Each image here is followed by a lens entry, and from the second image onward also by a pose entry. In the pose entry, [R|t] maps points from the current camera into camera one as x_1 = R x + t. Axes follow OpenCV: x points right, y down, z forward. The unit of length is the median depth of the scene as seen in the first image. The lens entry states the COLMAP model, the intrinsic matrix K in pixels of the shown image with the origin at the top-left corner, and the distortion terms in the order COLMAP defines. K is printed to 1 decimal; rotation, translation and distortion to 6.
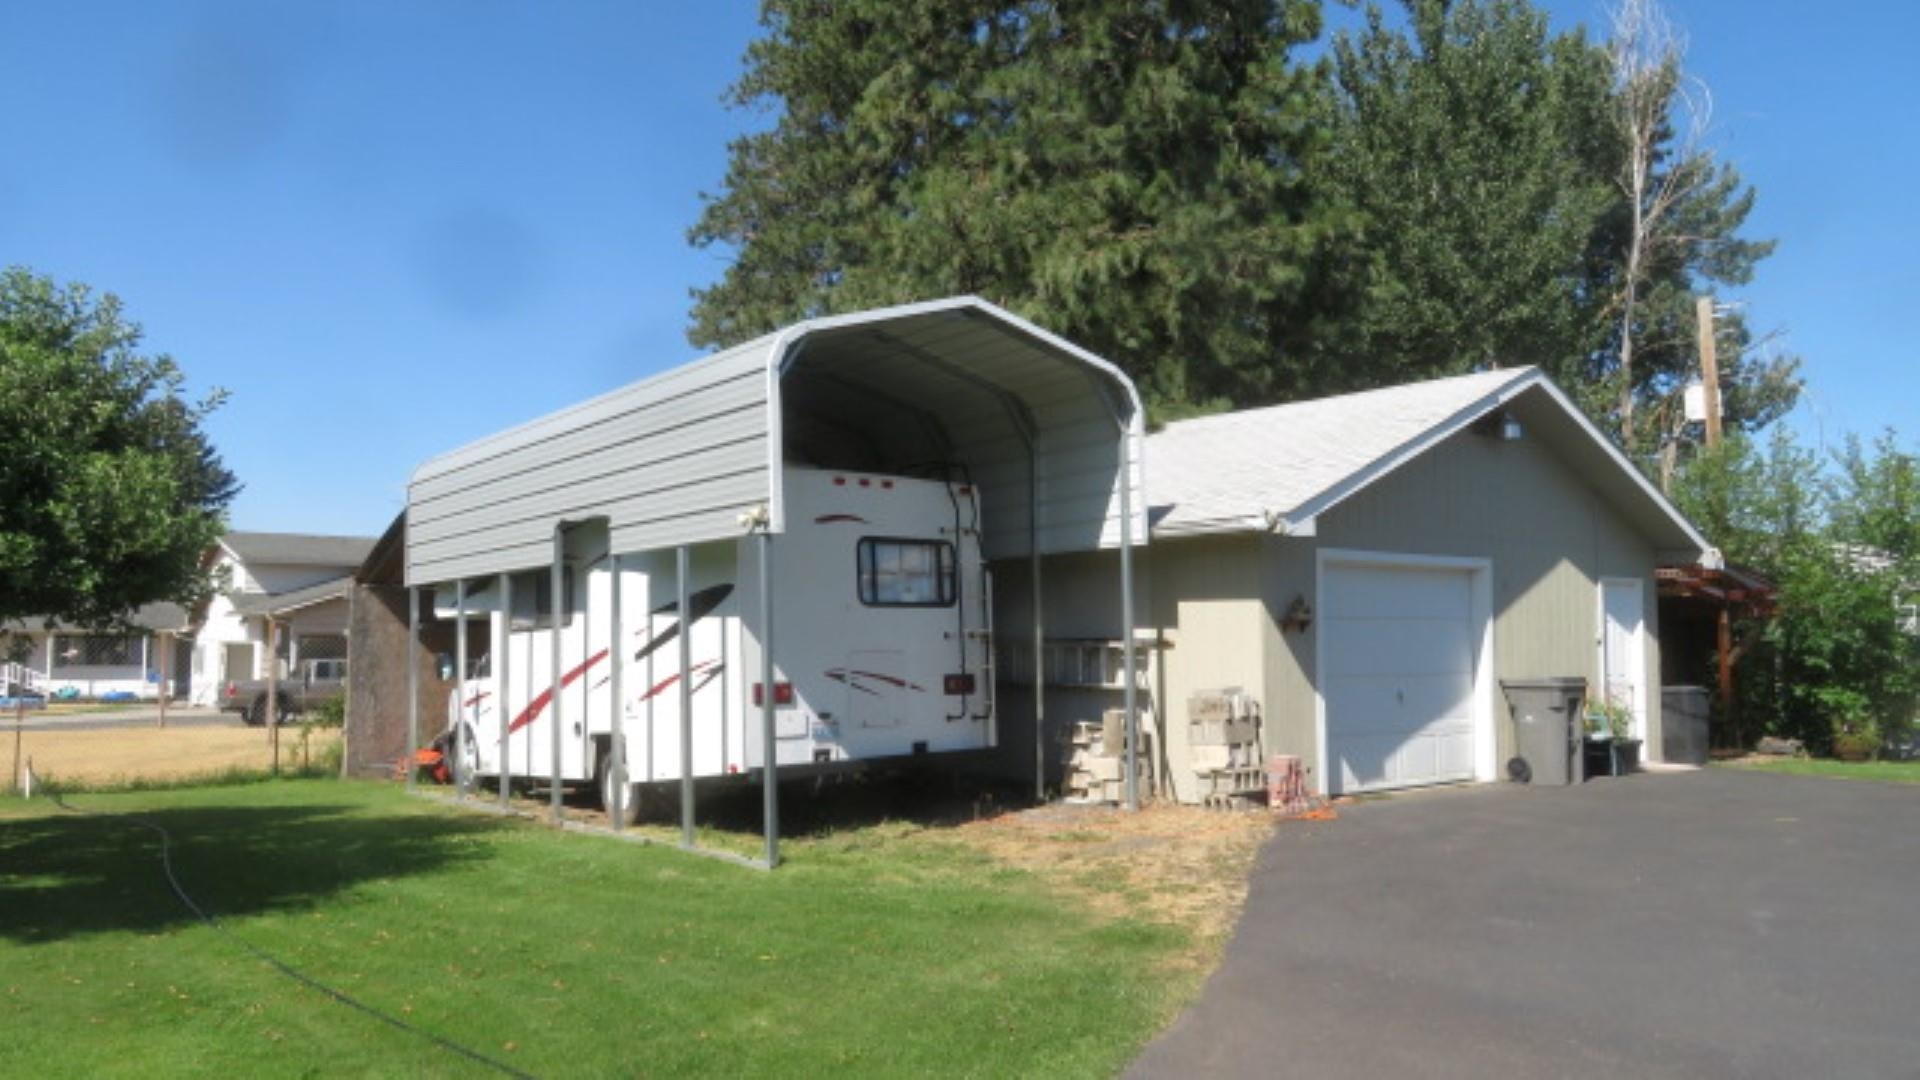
lens RADIAL K [[1371.4, 0, 955.0], [0, 1371.4, 535.5], [0, 0, 1]] dist [-0.008053, -0.001753]
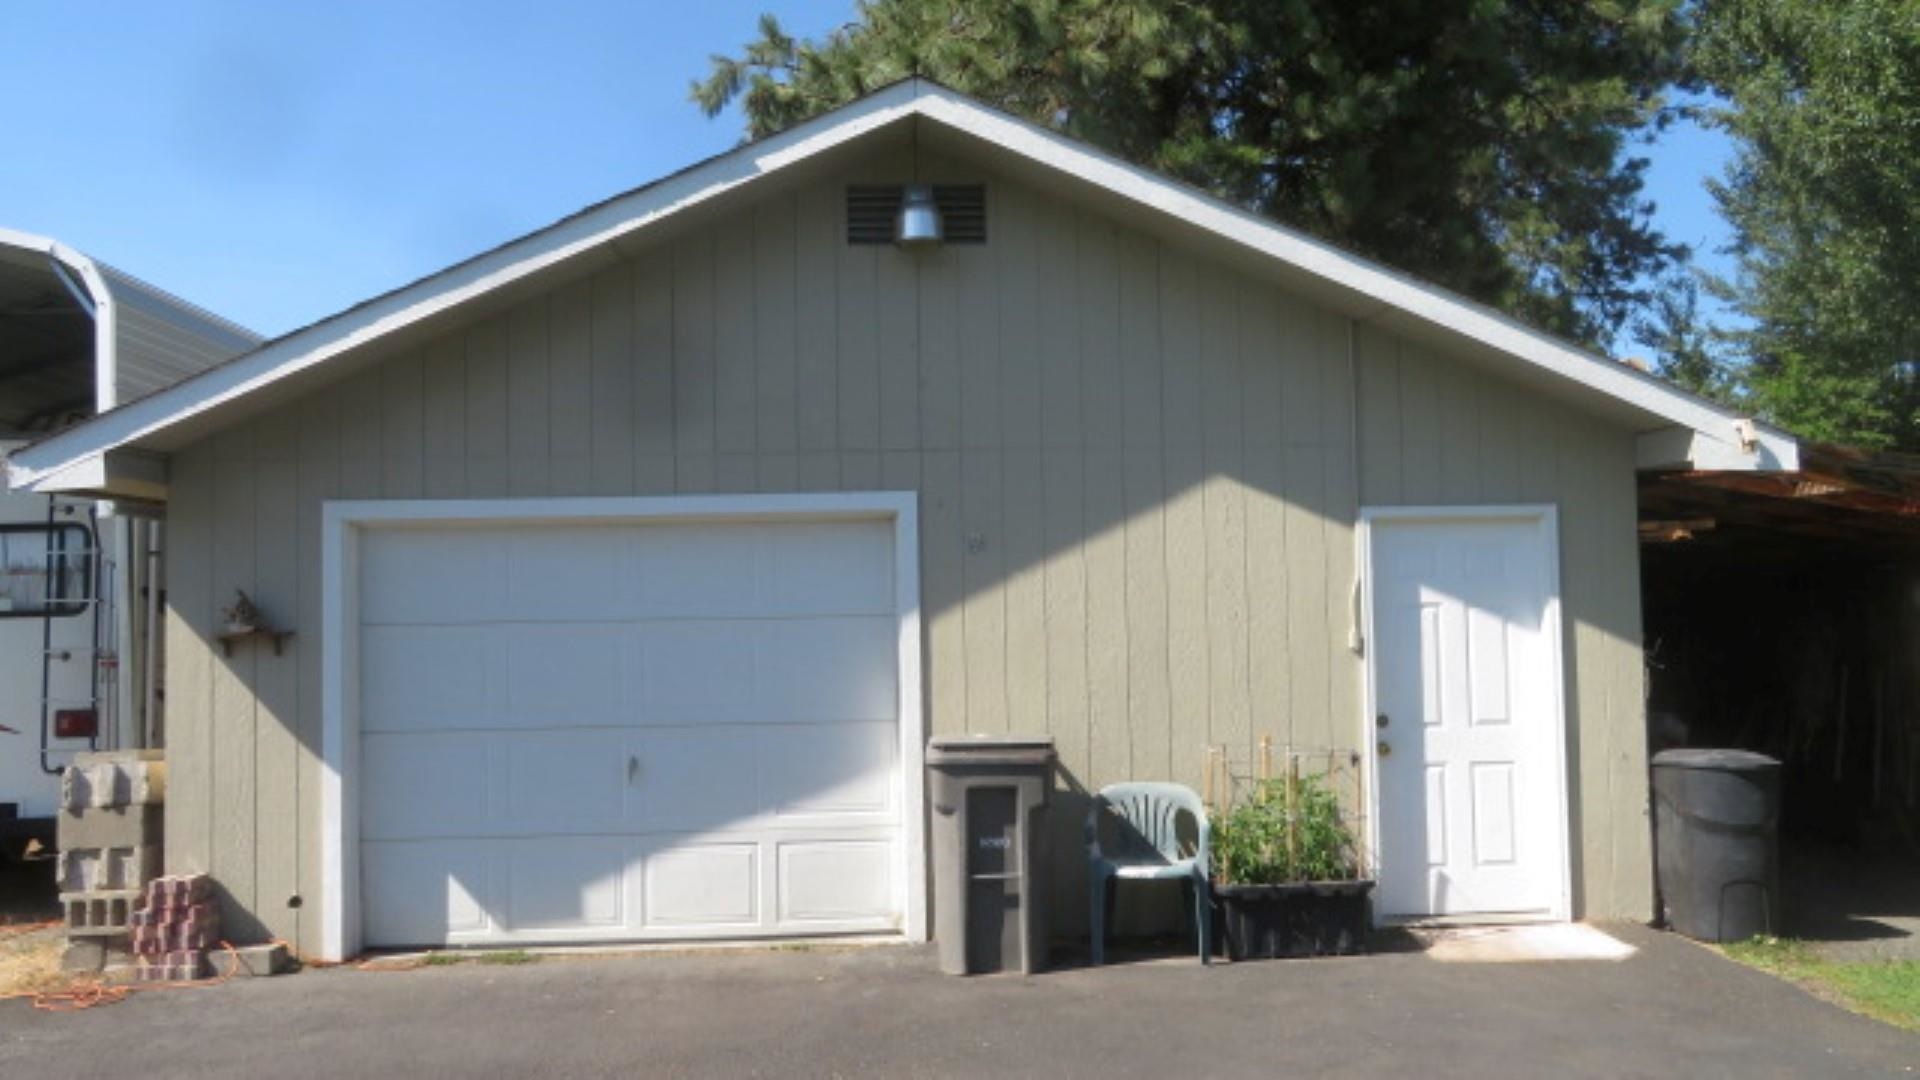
lens RADIAL K [[1371.4, 0, 960.6], [0, 1371.4, 552.8], [0, 0, 1]] dist [-0.008053, -0.001753]
pose [[0.802294, -0.040001, -0.595588, 0.608198], [0.062176, 0.997925, 0.016732, 0.027687], [0.593683, -0.050456, 0.803116, 0.536412]]
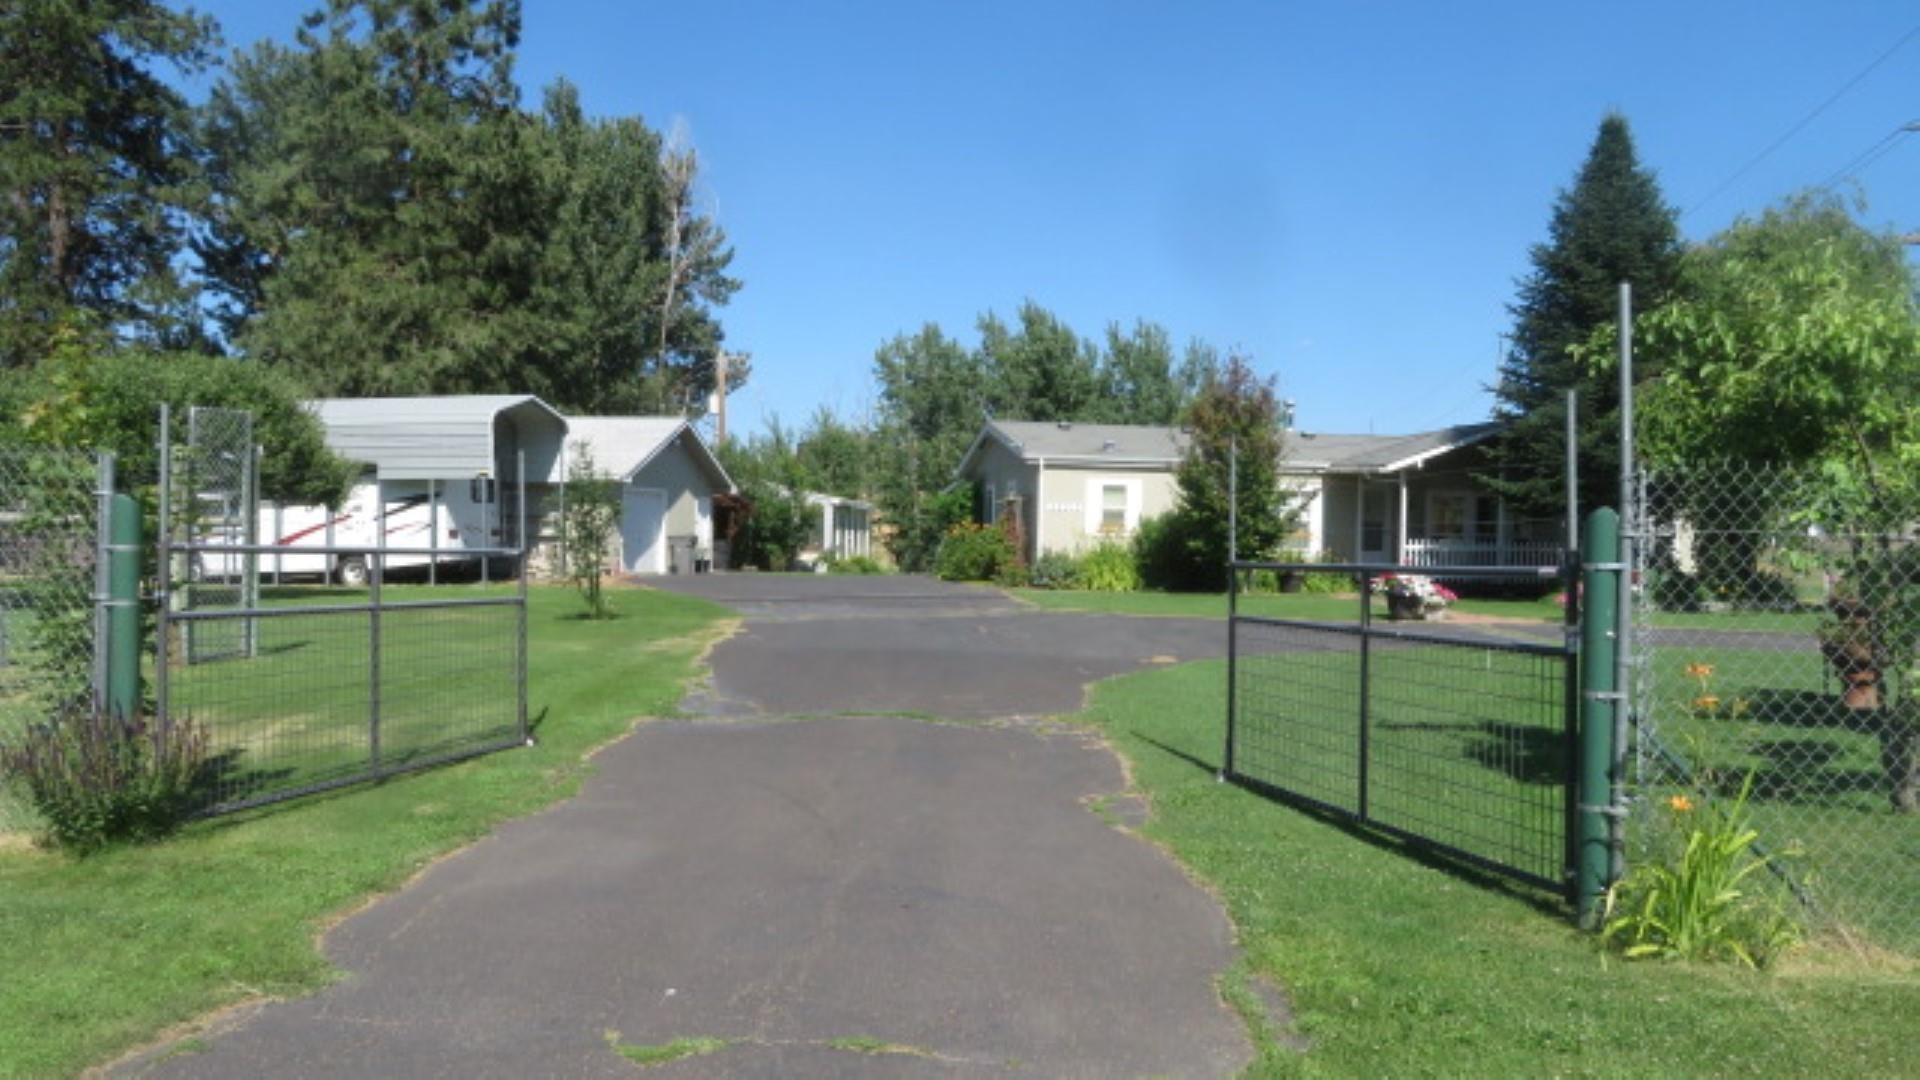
lens RADIAL K [[1371.4, 0, 950.4], [0, 1371.4, 537.0], [0, 0, 1]] dist [-0.008053, -0.001753]
pose [[0.751488, 0.013847, 0.659602, -0.815789], [-0.066978, 0.996216, 0.055395, -0.065042], [-0.656339, -0.085807, 0.749571, -1.166428]]
